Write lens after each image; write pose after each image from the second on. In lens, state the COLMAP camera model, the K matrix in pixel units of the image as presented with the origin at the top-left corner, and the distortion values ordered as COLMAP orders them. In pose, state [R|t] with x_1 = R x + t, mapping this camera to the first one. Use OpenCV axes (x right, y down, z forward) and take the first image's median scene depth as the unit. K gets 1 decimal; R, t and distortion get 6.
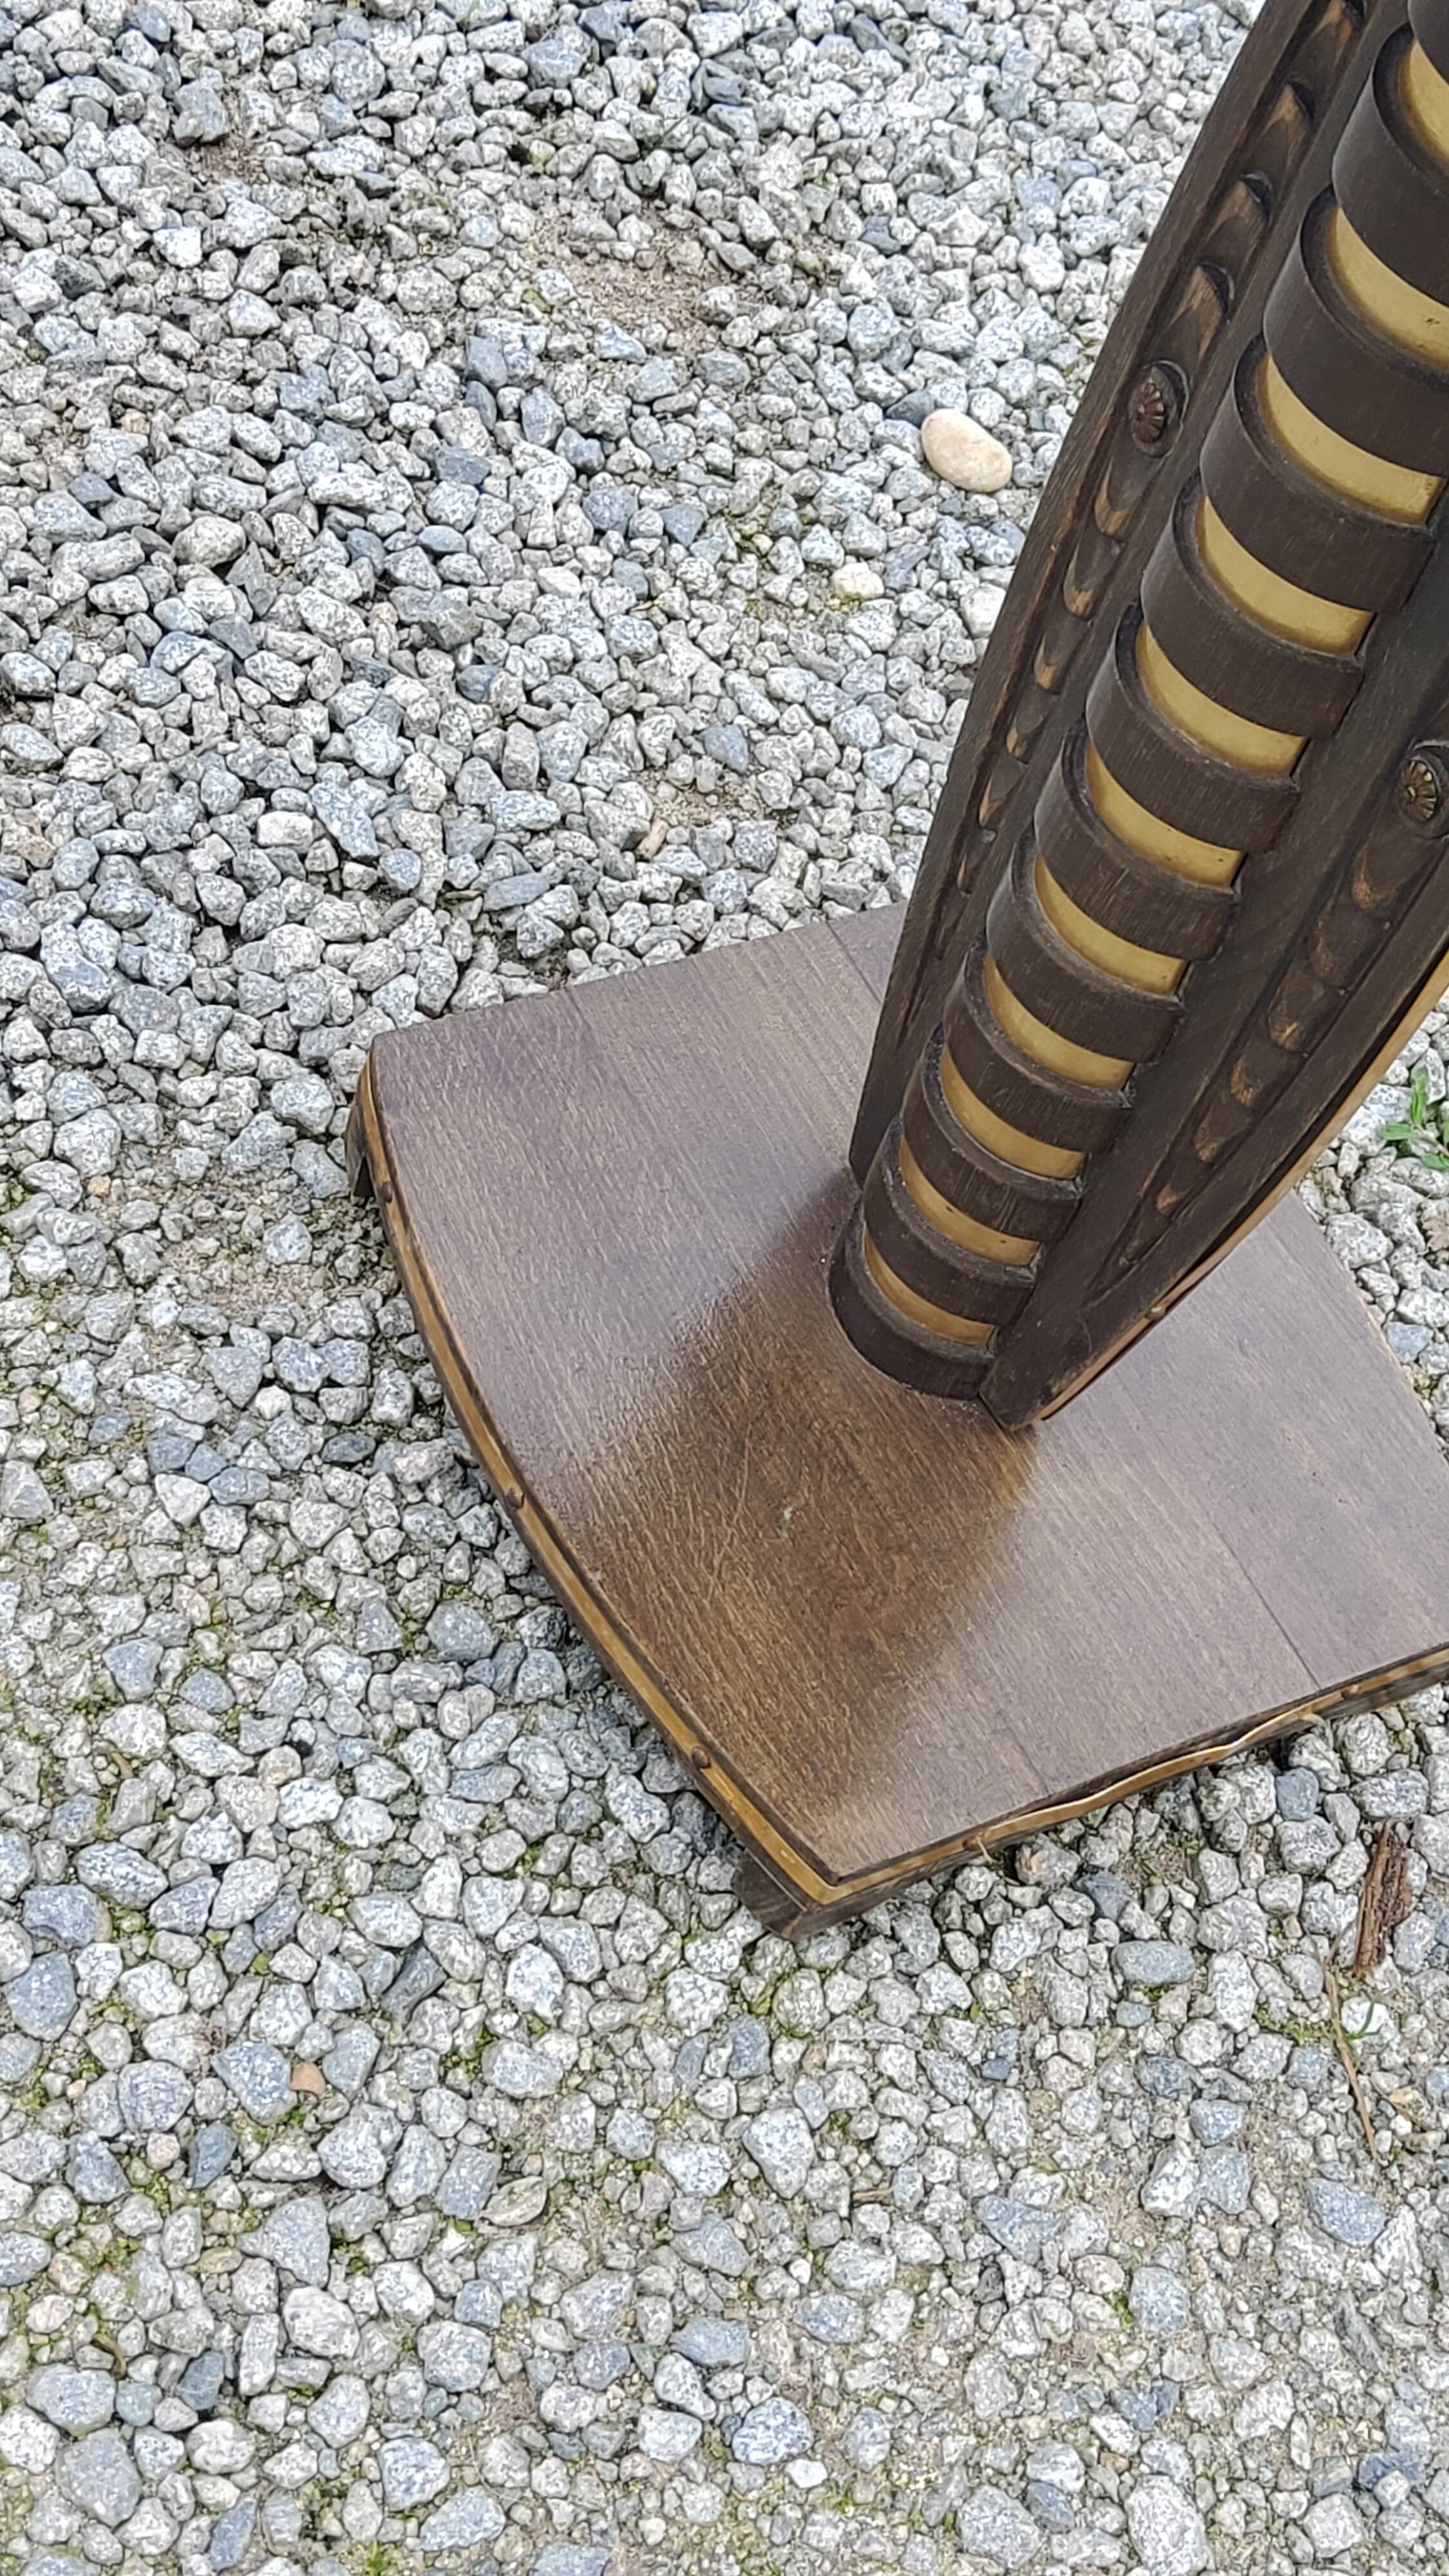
lens RADIAL K [[3853.6, 0, 745.9], [0, 3853.6, 1268.8], [0, 0, 1]] dist [0.112310, 0.000000]
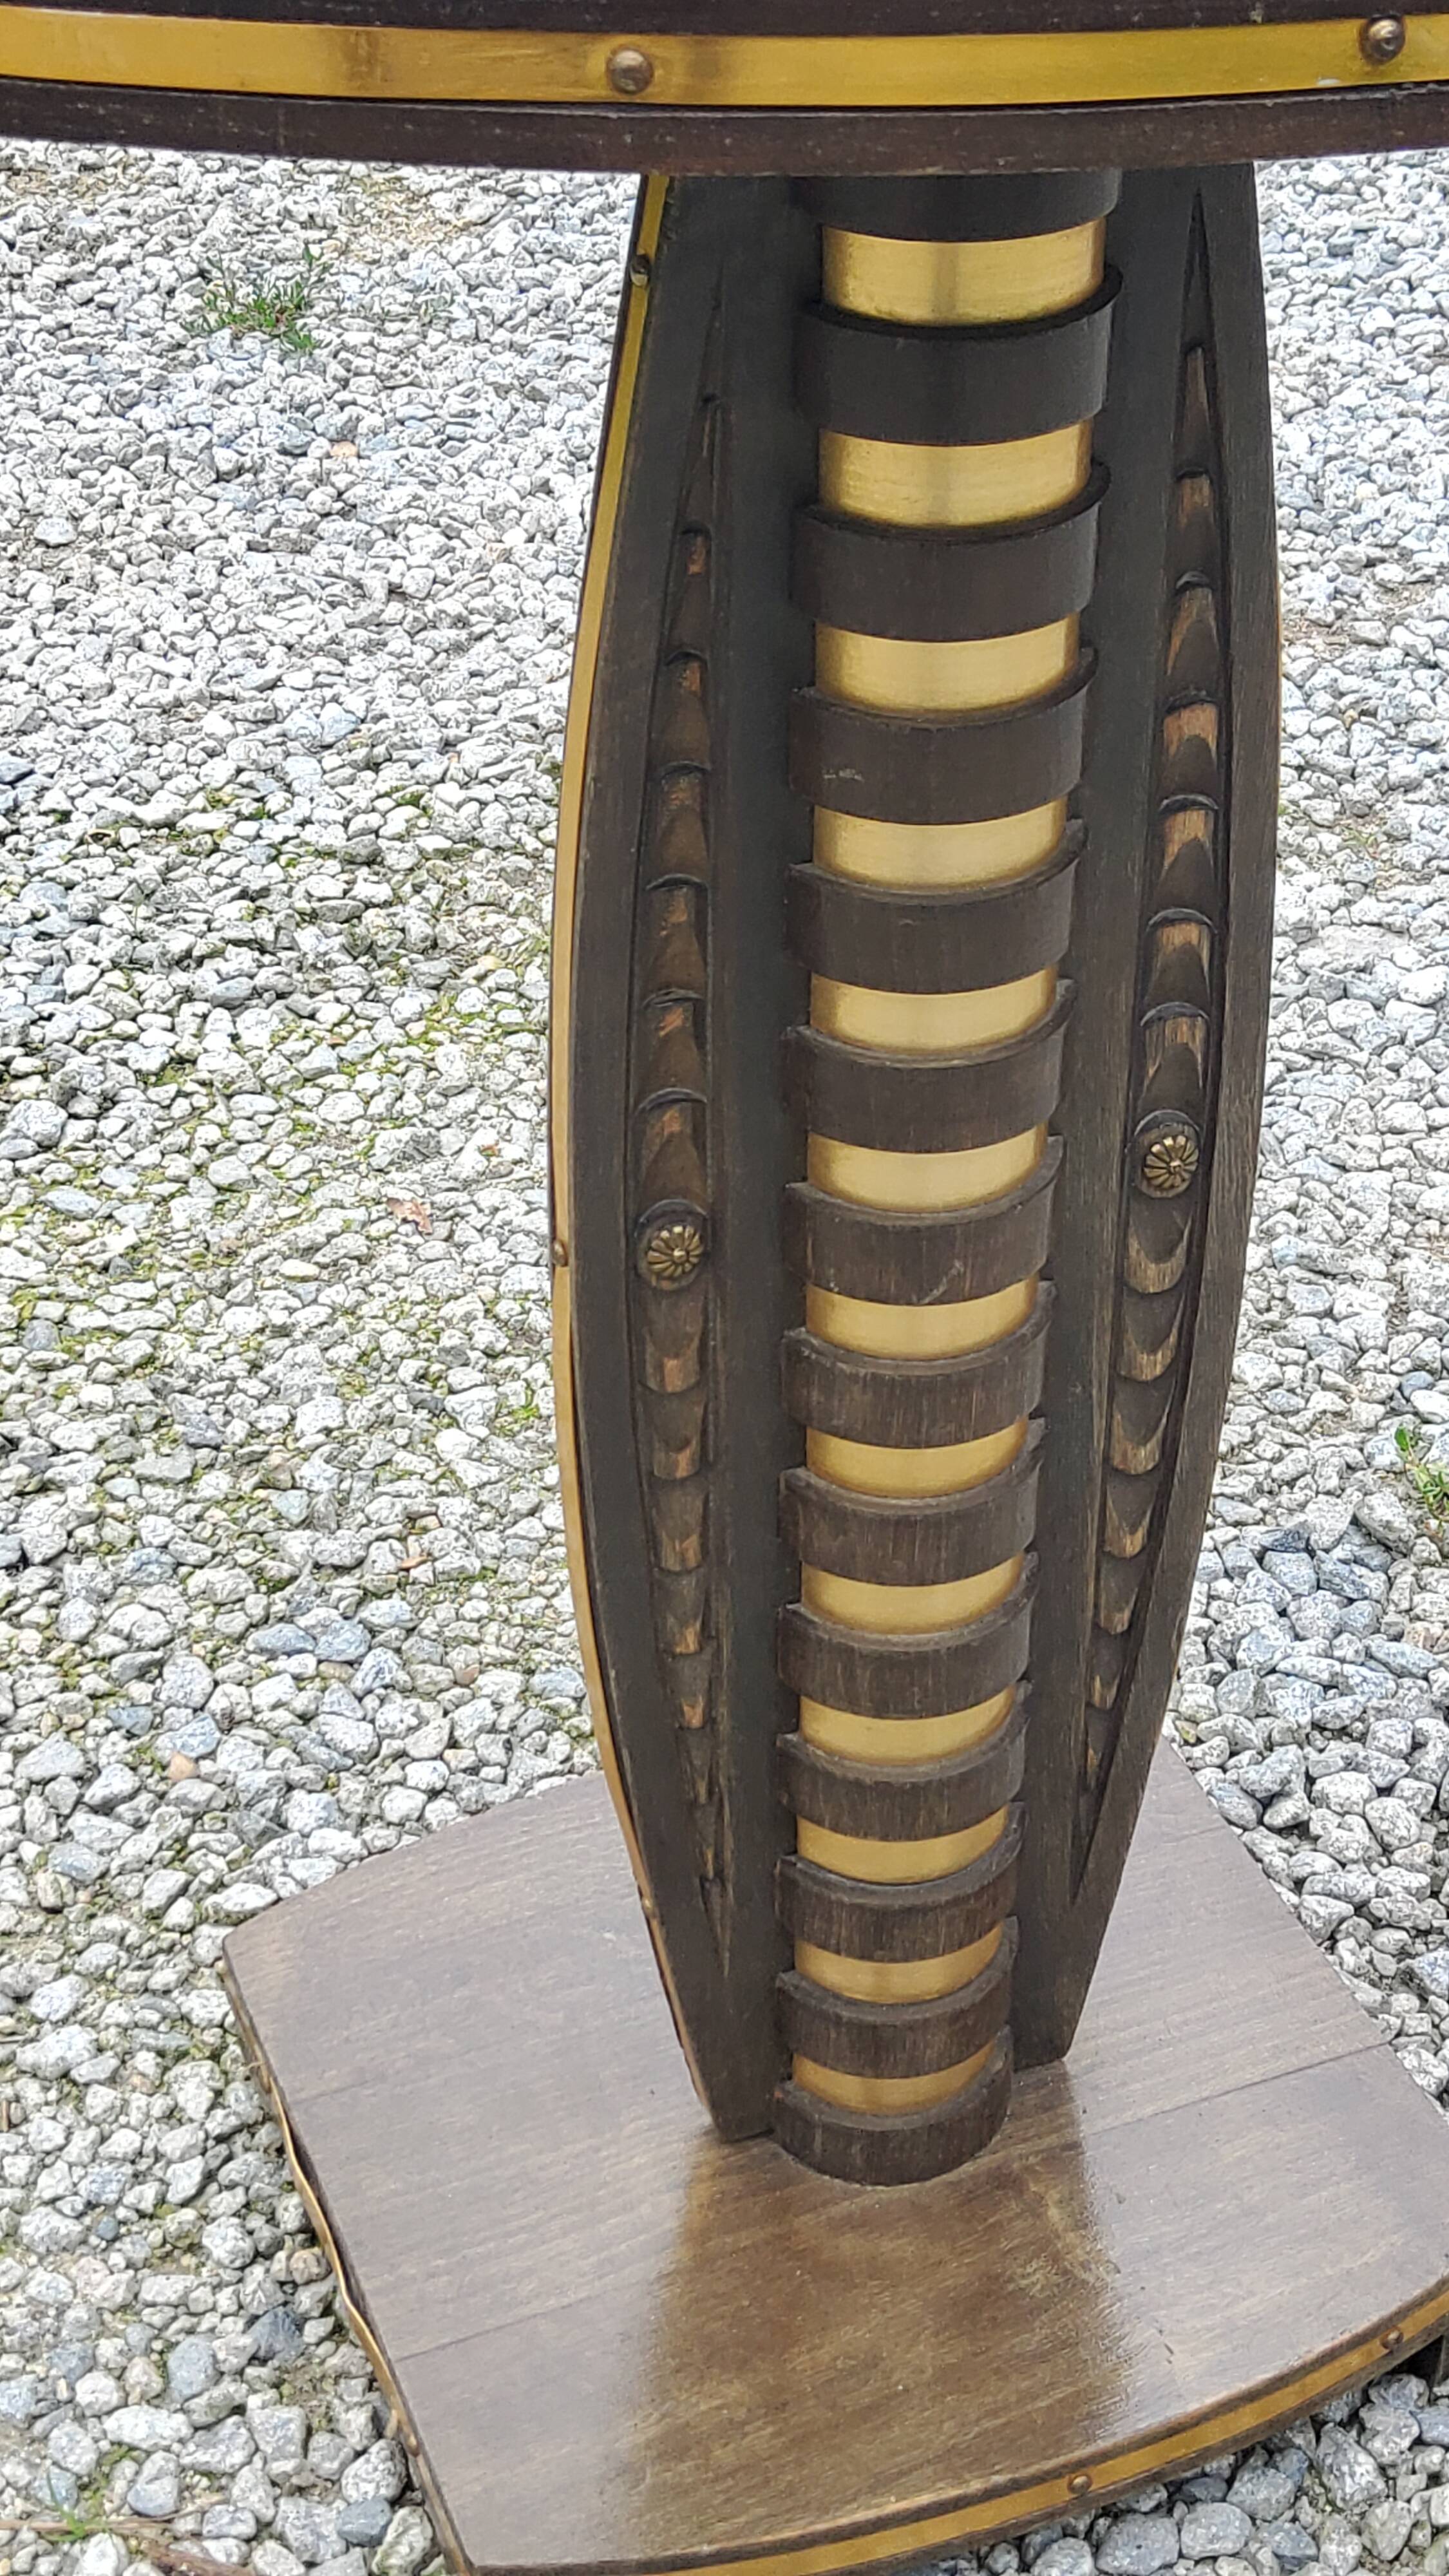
lens RADIAL K [[3853.6, 0, 749.7], [0, 3853.6, 1272.8], [0, 0, 1]] dist [0.112310, 0.000000]
pose [[-0.105433, 0.340980, -0.934140, 0.912418], [-0.830430, 0.486581, 0.271339, -0.334384], [0.547055, 0.804346, 0.231858, 0.640974]]
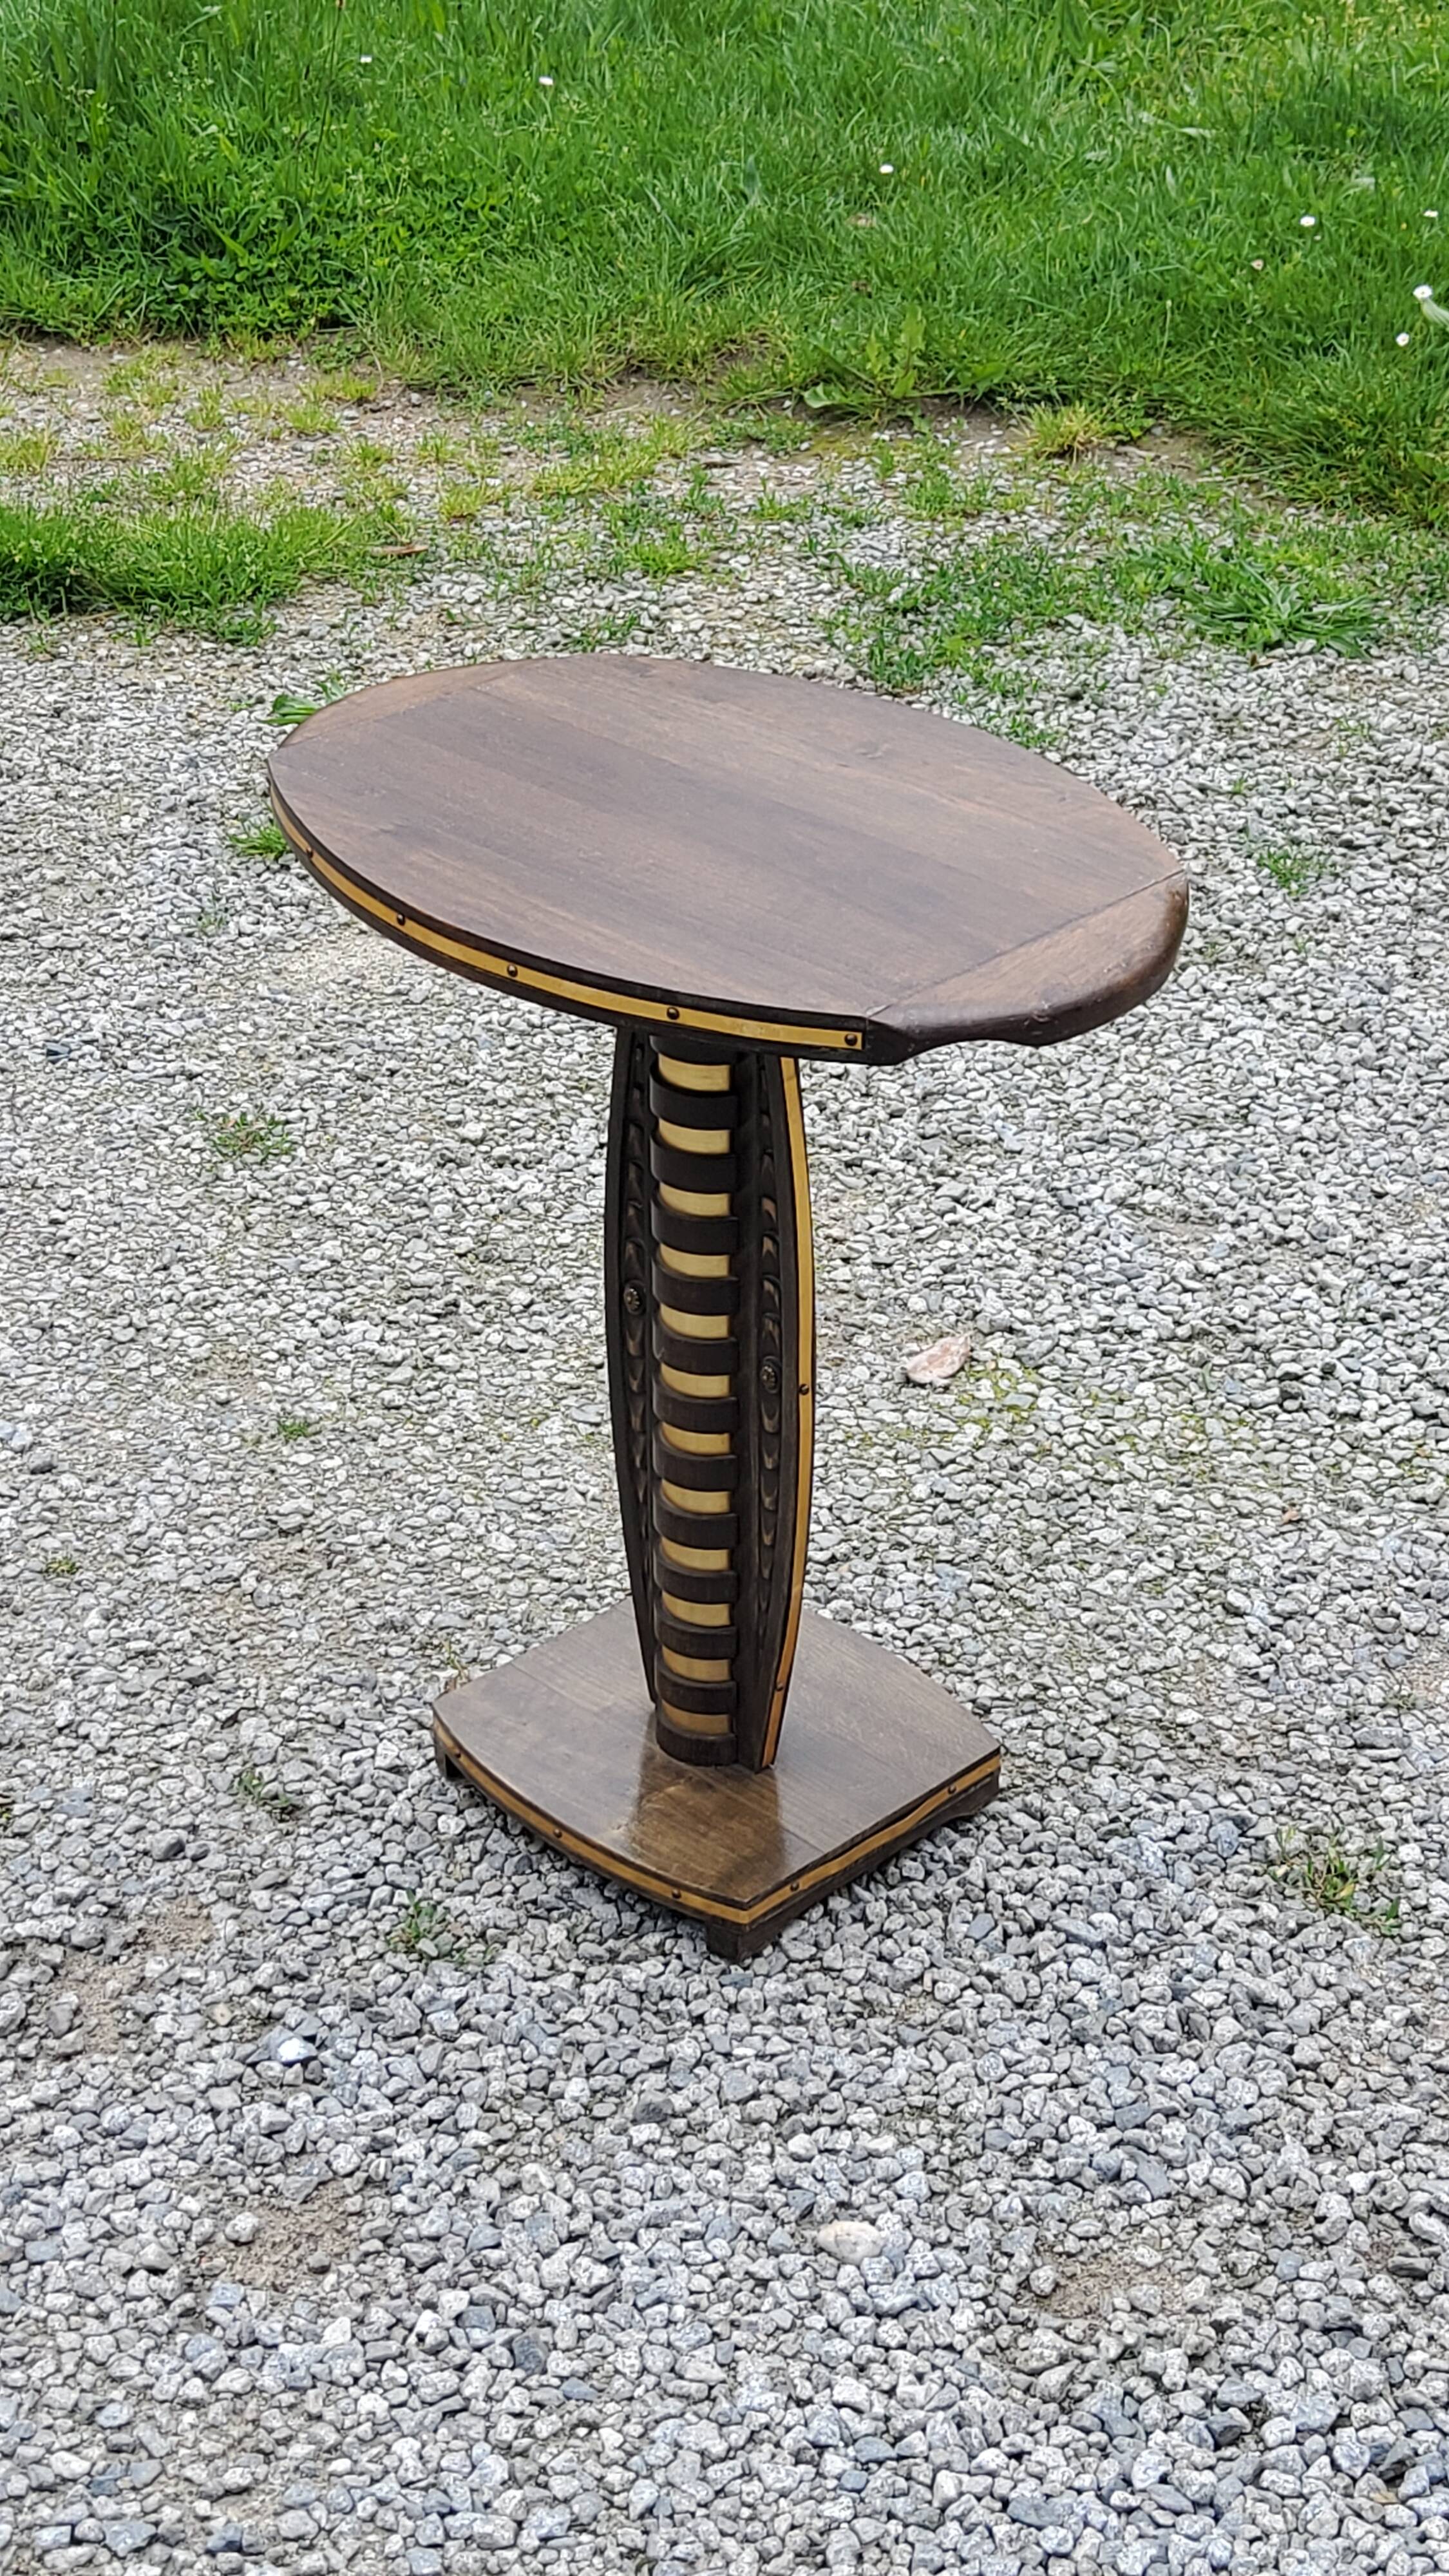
lens RADIAL K [[3853.6, 0, 747.1], [0, 3853.6, 1257.5], [0, 0, 1]] dist [0.112310, 0.000000]
pose [[-0.932952, -0.089924, -0.348589, 0.860751], [-0.358320, 0.138502, 0.923268, -2.161220], [-0.034744, 0.986271, -0.161438, 1.146703]]
